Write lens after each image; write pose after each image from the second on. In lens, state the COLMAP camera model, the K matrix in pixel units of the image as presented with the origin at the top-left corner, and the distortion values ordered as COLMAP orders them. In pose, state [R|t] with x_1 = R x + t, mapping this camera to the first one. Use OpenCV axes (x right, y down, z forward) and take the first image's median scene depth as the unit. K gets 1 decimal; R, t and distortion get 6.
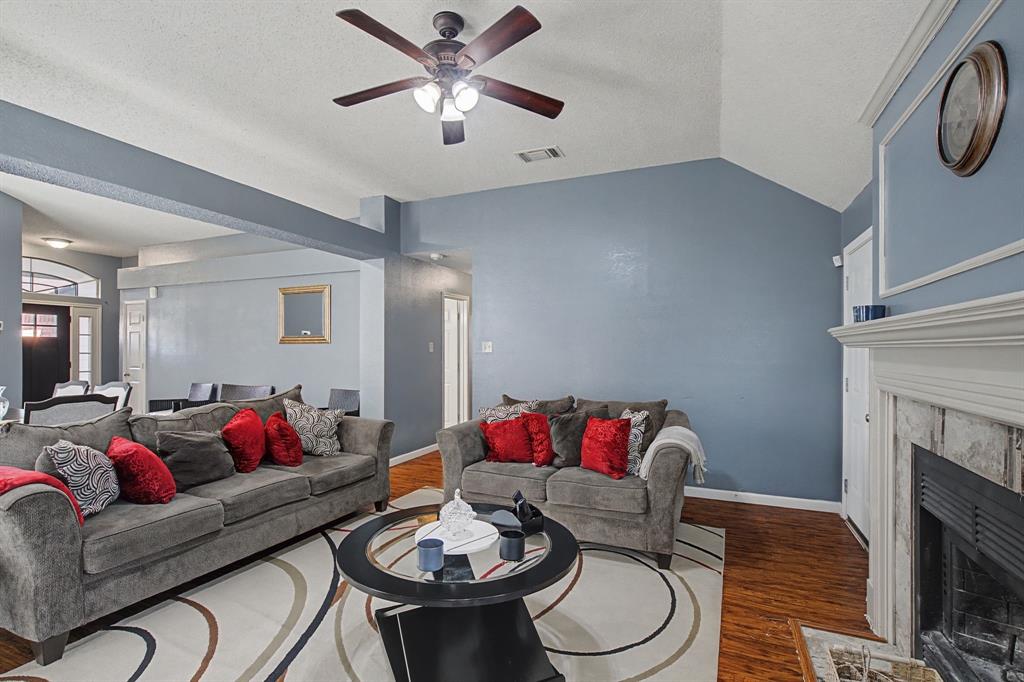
lens RADIAL K [[477.5, 0, 512.9], [0, 477.5, 346.4], [0, 0, 1]] dist [-0.004046, -0.000781]
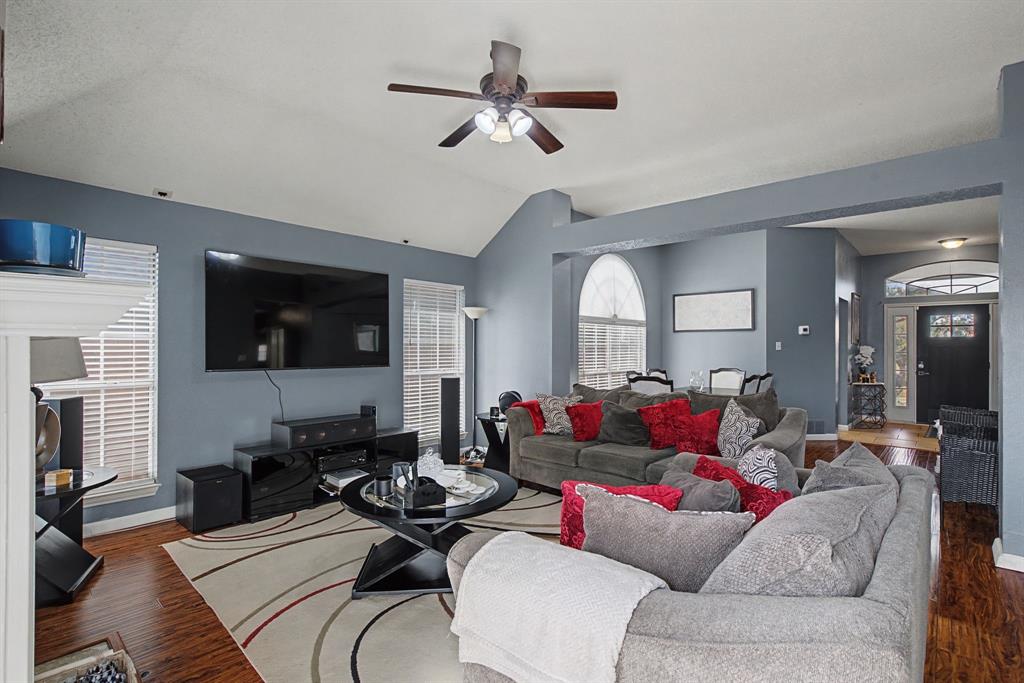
lens RADIAL K [[477.5, 0, 514.3], [0, 477.5, 346.3], [0, 0, 1]] dist [-0.004046, -0.000781]
pose [[-0.326785, -0.000262, -0.945099, 0.289105], [-0.002688, 0.999996, 0.000652, 0.002454], [0.945095, 0.002754, -0.326784, 0.439483]]
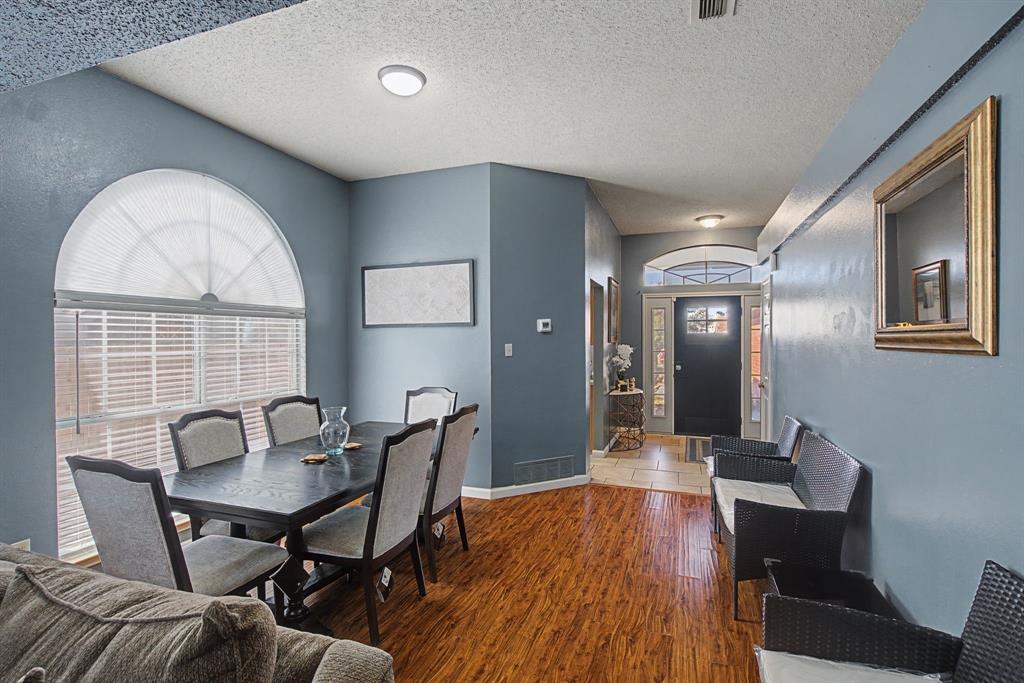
lens RADIAL K [[477.5, 0, 508.5], [0, 477.5, 341.9], [0, 0, 1]] dist [-0.004046, -0.000781]
pose [[0.056698, 0.007581, -0.998363, -0.129955], [0.005230, 0.999955, 0.007890, -0.012625], [0.998378, -0.005669, 0.056656, 0.578709]]
